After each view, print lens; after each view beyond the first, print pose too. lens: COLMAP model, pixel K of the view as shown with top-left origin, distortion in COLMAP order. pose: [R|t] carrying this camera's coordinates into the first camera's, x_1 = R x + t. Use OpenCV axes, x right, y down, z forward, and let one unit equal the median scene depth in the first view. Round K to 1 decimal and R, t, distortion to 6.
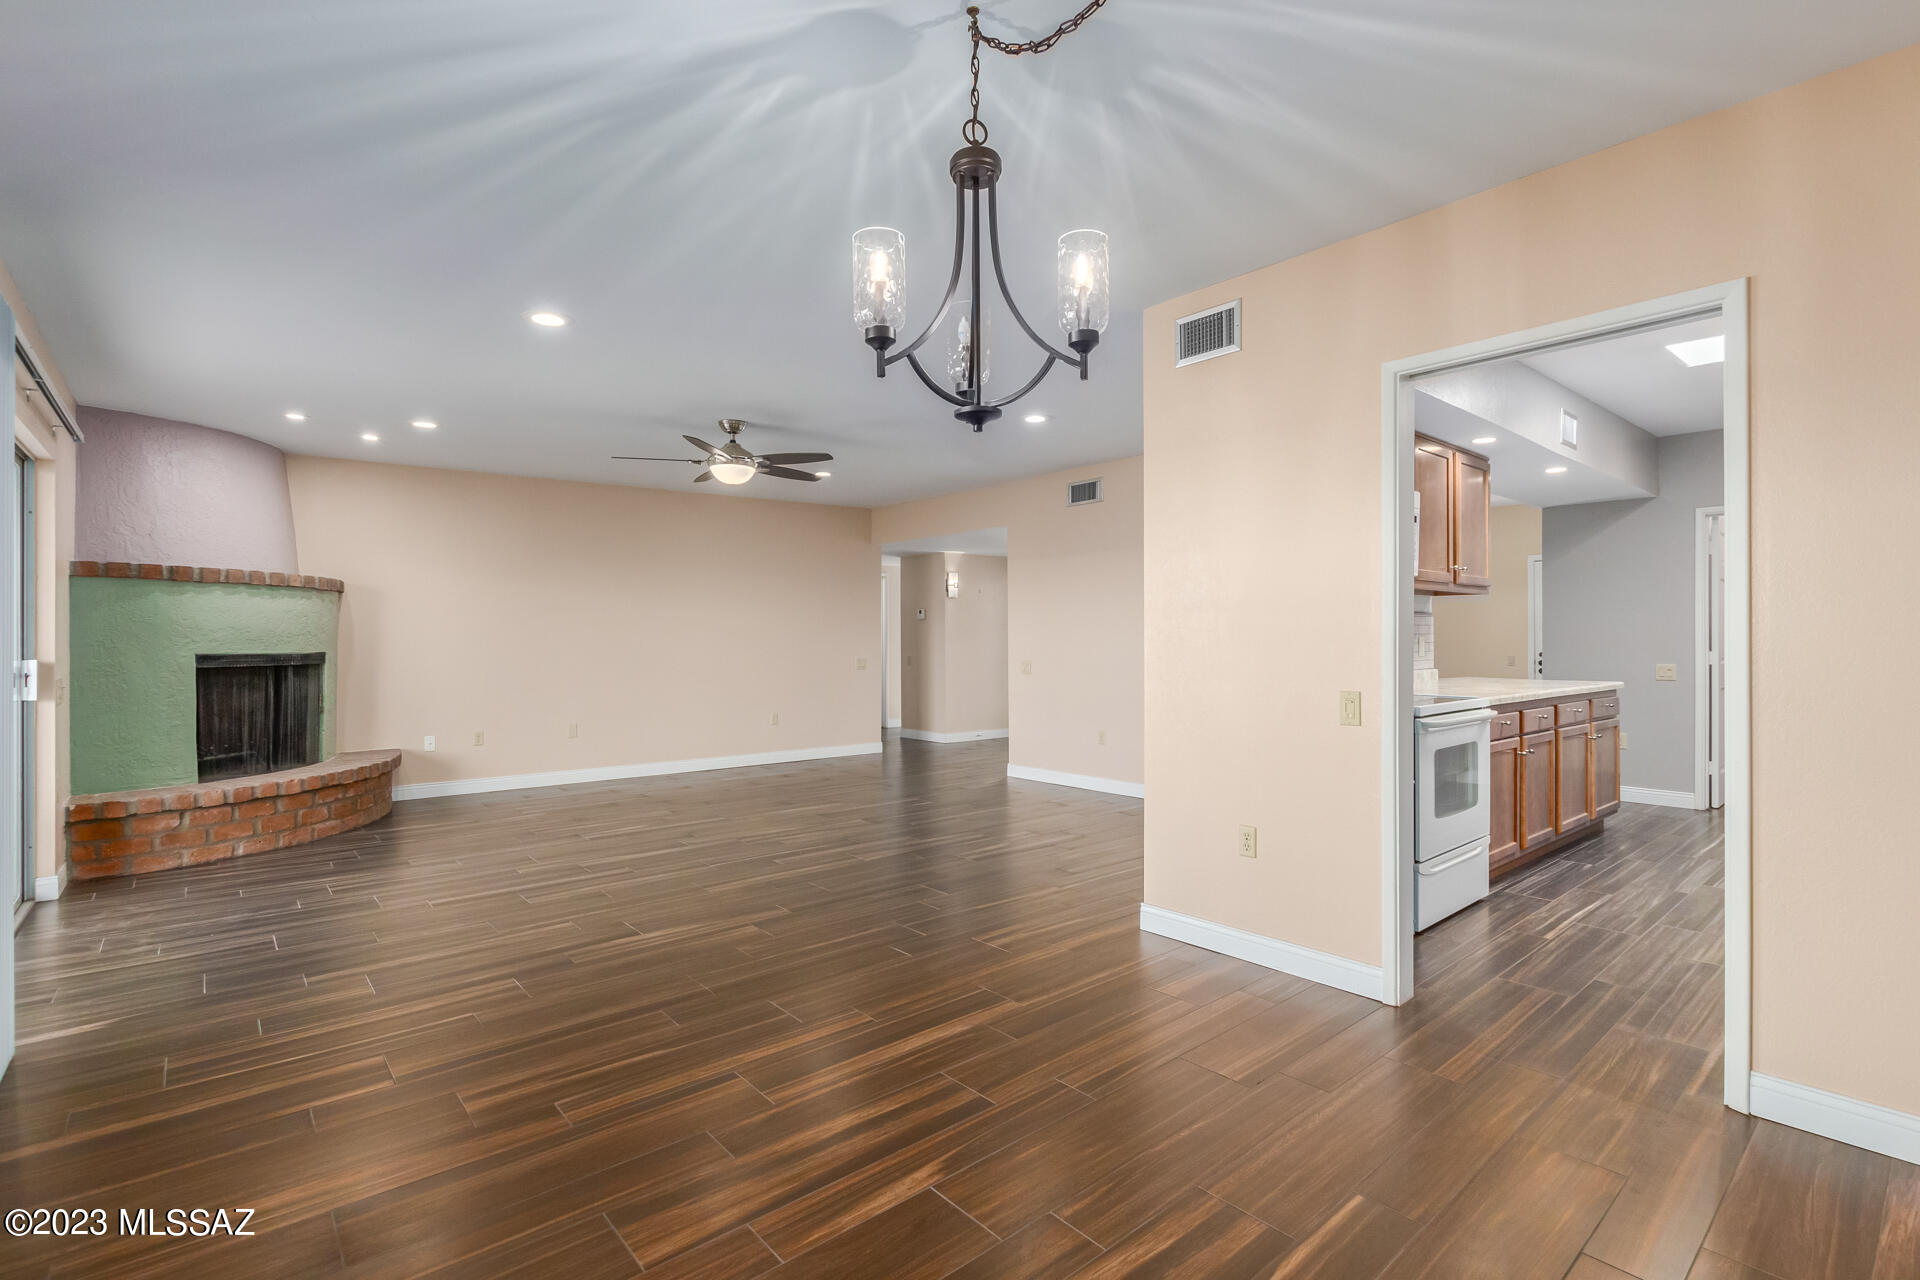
lens RADIAL K [[884.9, 0, 961.2], [0, 884.9, 639.4], [0, 0, 1]] dist [0.002200, -0.001419]
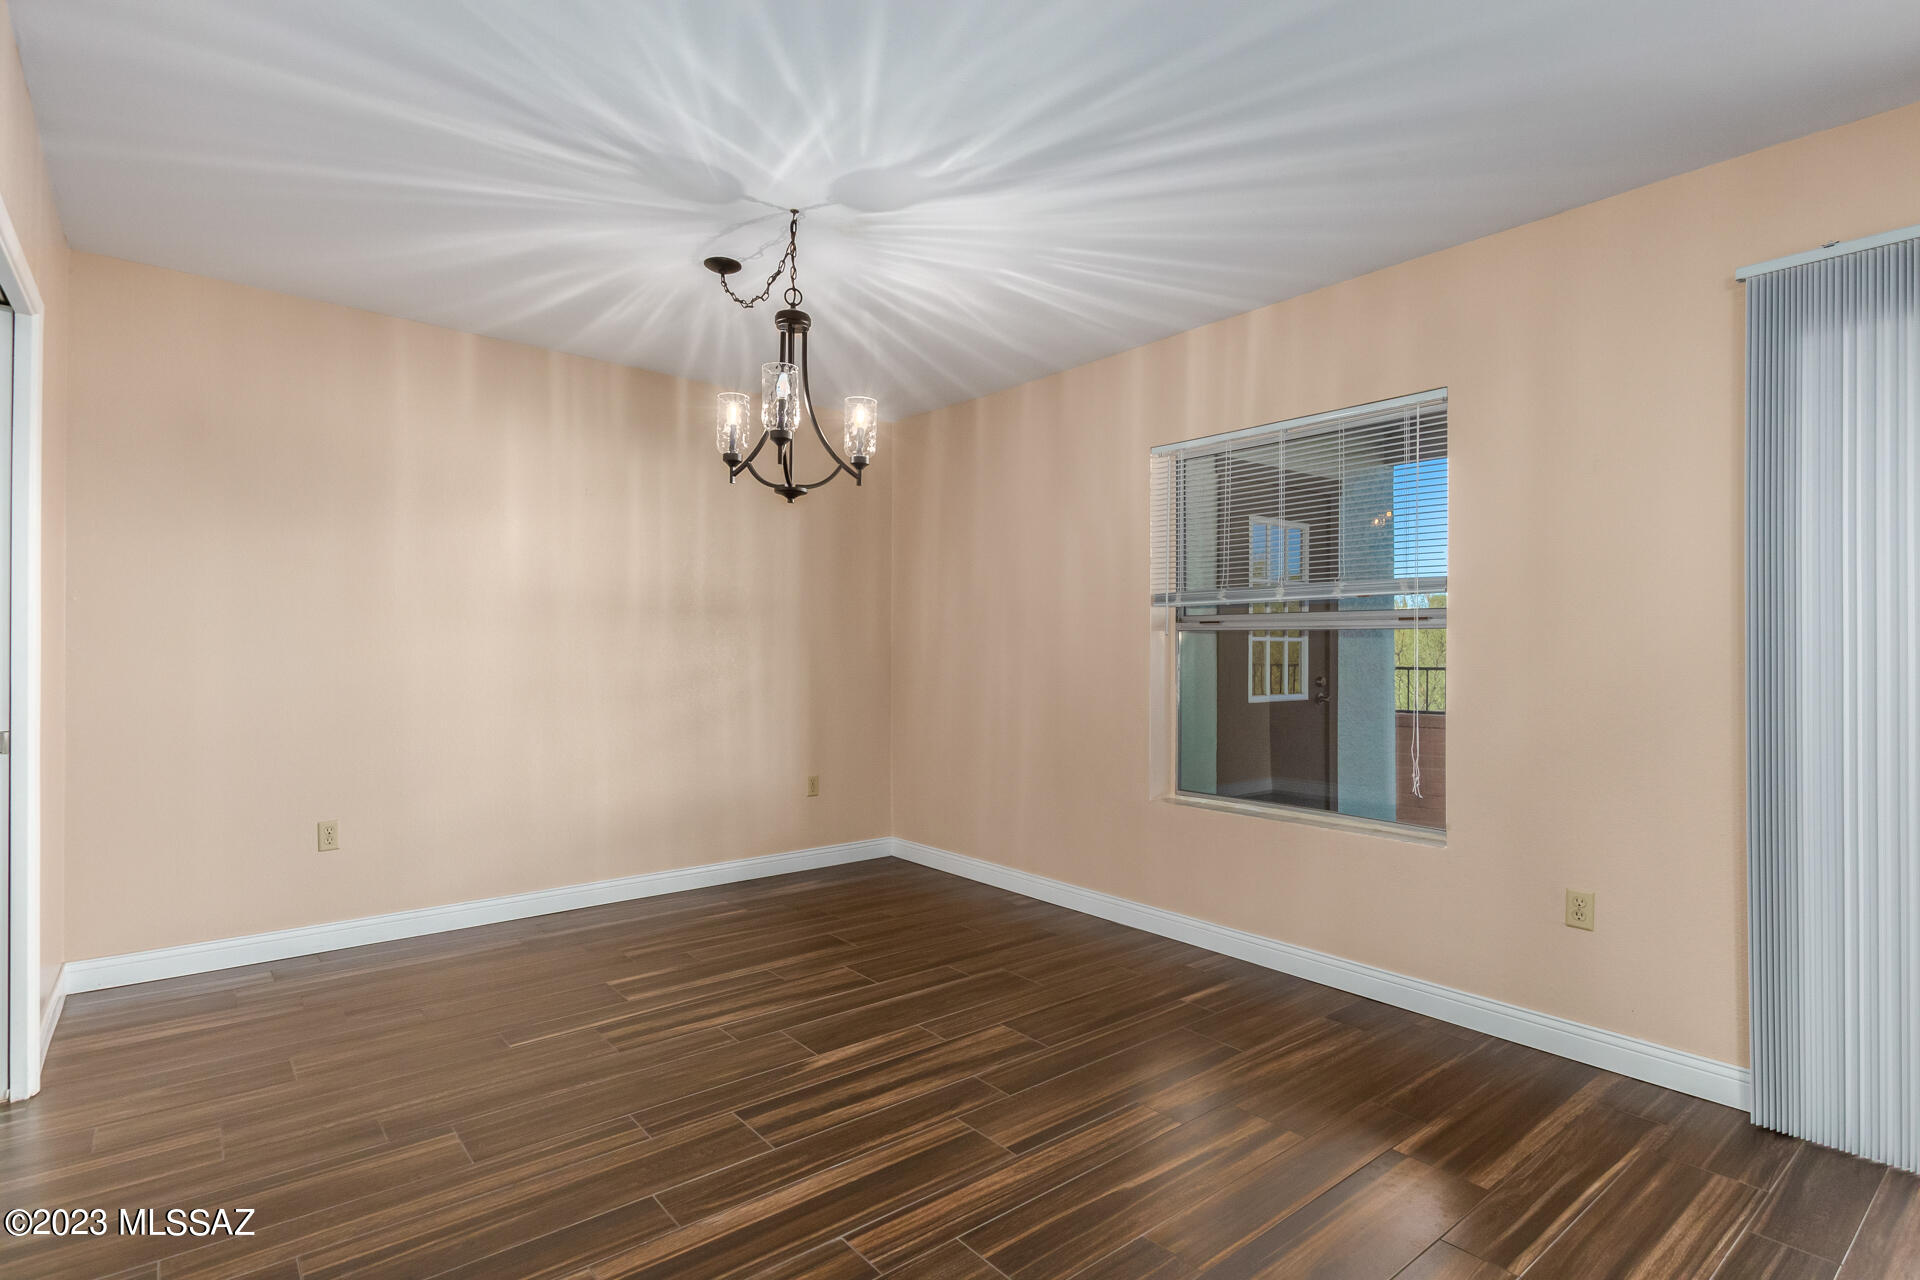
lens RADIAL K [[942.4, 0, 950.4], [0, 942.4, 641.6], [0, 0, 1]] dist [-0.005108, -0.000960]
pose [[-0.999343, -0.001845, 0.036190, -0.106102], [-0.001982, 0.999991, -0.003747, -0.000141], [-0.036183, -0.003816, -0.999338, 0.897868]]
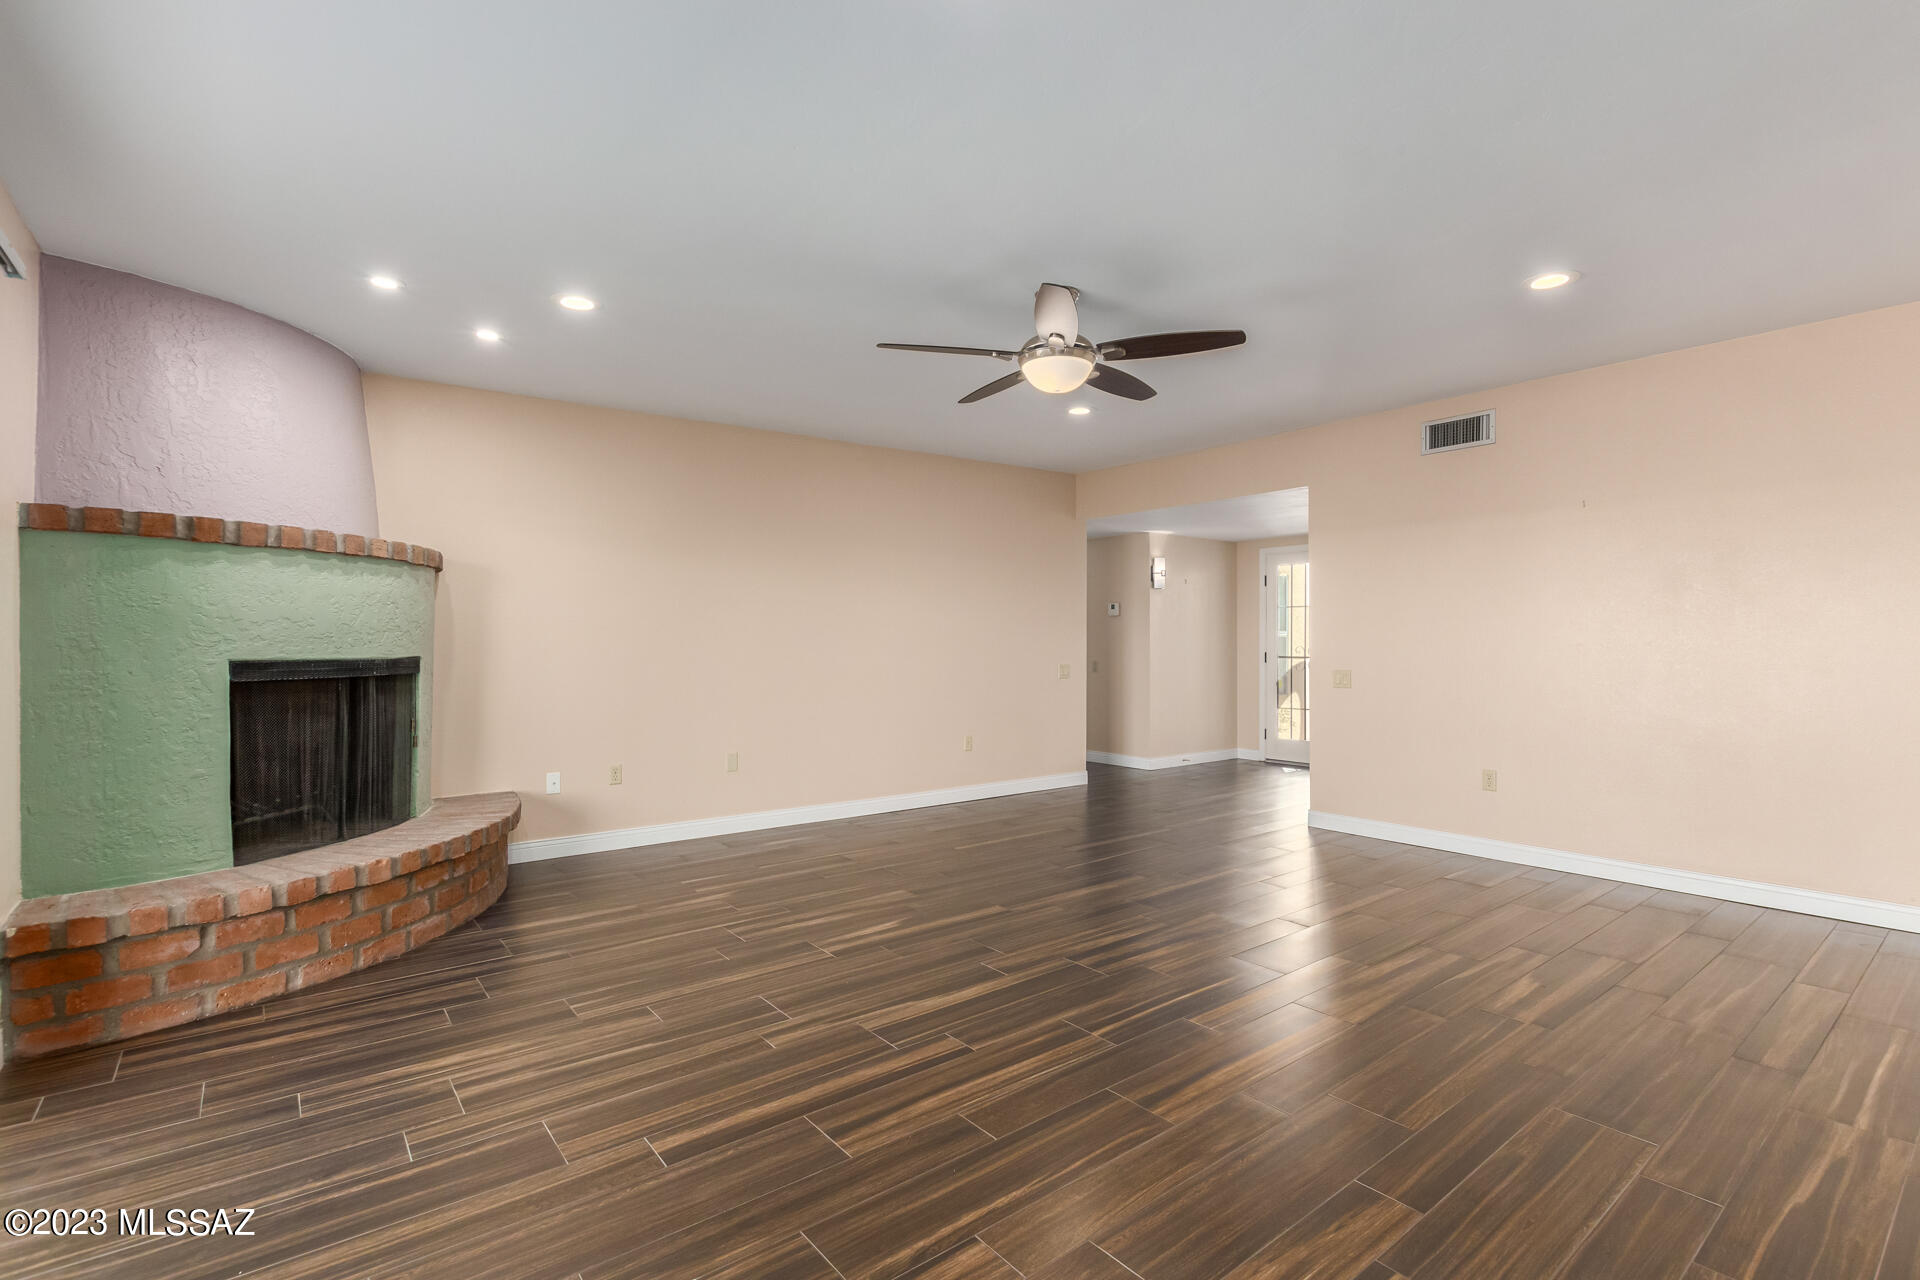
lens RADIAL K [[884.9, 0, 960.5], [0, 884.9, 643.6], [0, 0, 1]] dist [0.002200, -0.001419]
pose [[0.999163, 0.002828, -0.040814, -0.313631], [-0.002732, 0.999993, 0.002421, 0.002006], [0.040821, -0.002308, 0.999164, 0.384360]]
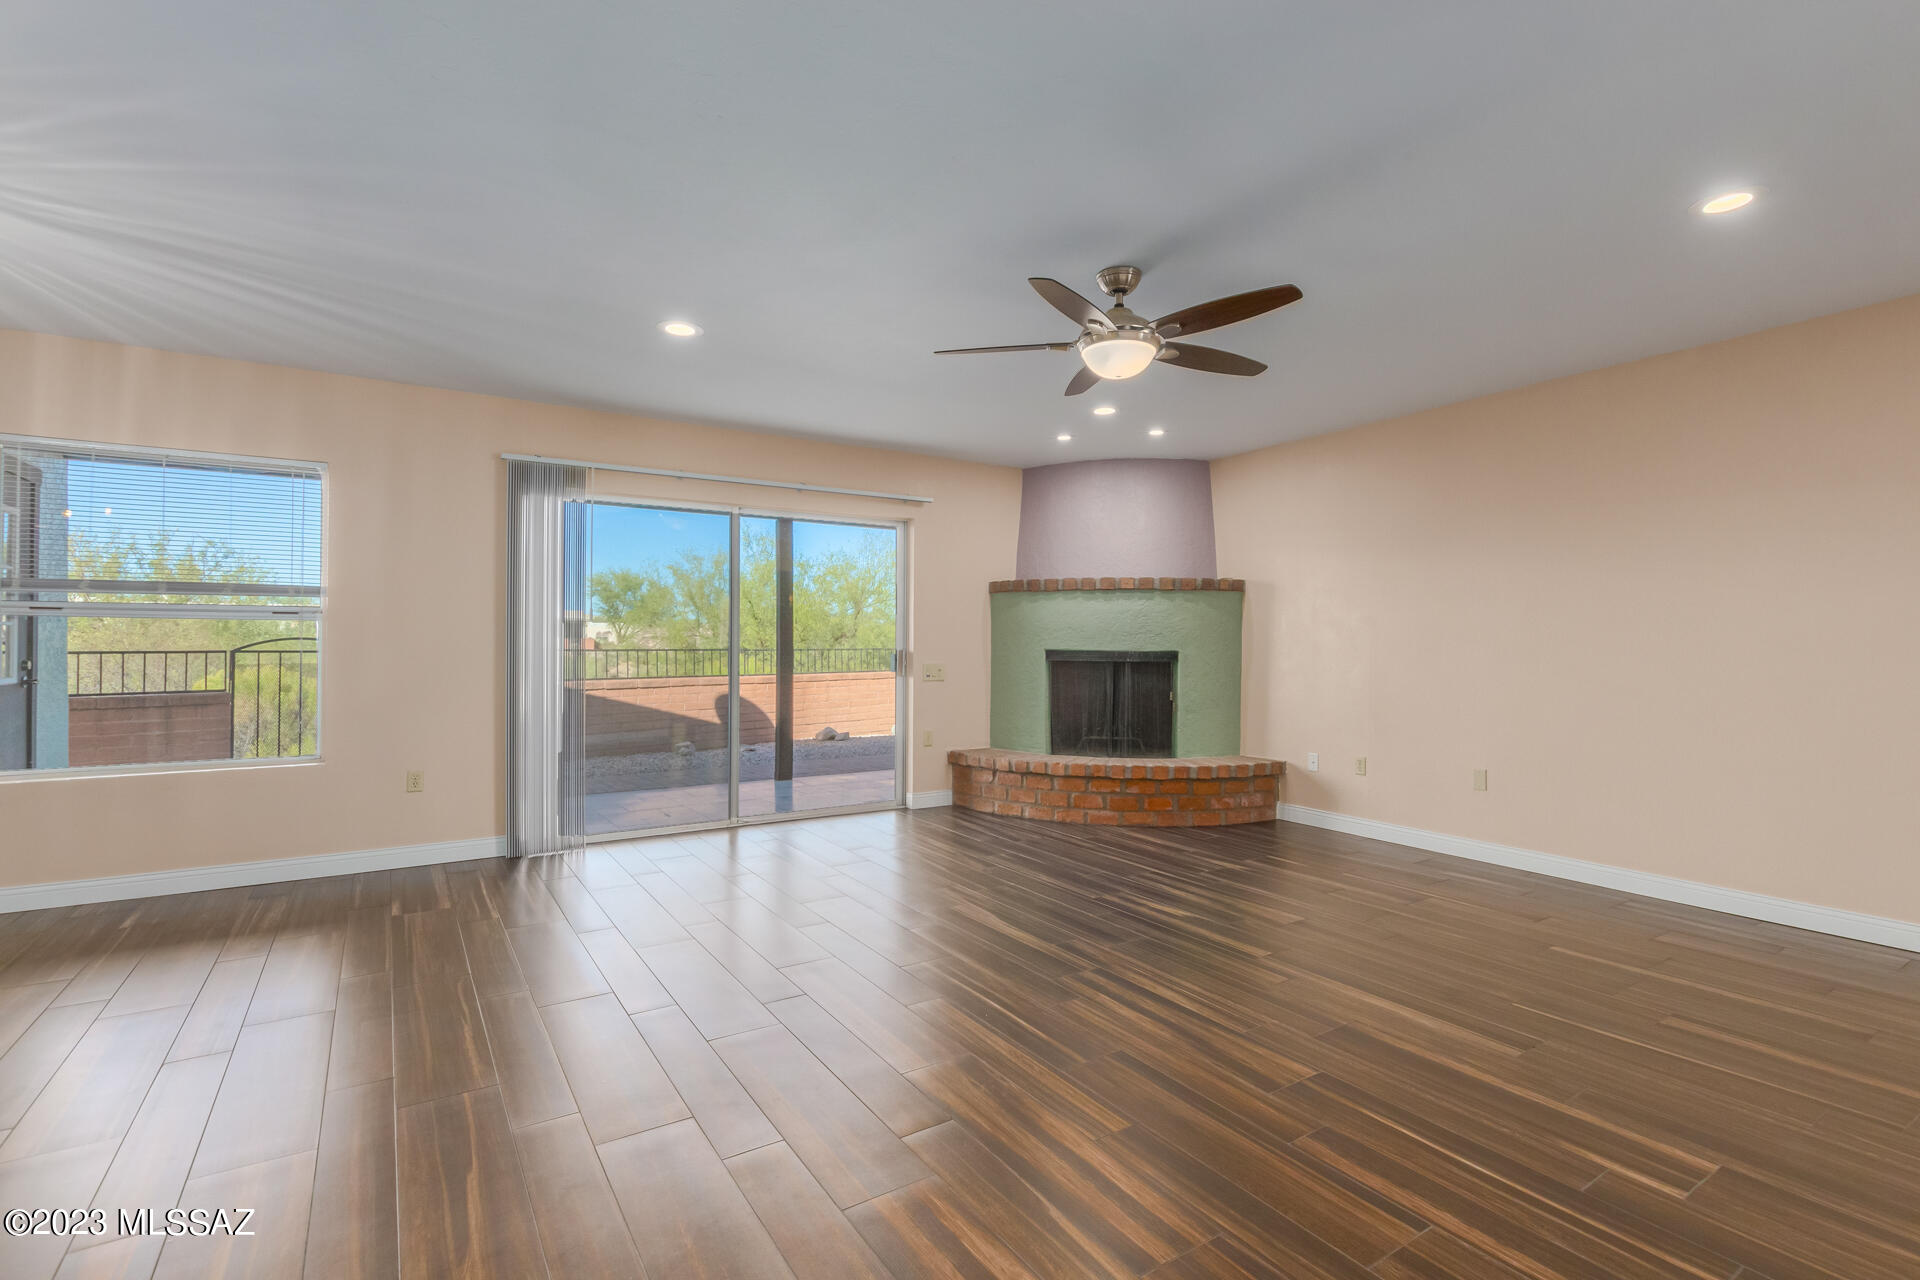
lens RADIAL K [[884.9, 0, 974.4], [0, 884.9, 634.0], [0, 0, 1]] dist [0.002200, -0.001419]
pose [[-0.124333, -0.005668, -0.992224, 0.364052], [-0.006722, 0.999966, -0.004870, 0.001691], [0.992218, 0.006064, -0.124367, 1.018630]]
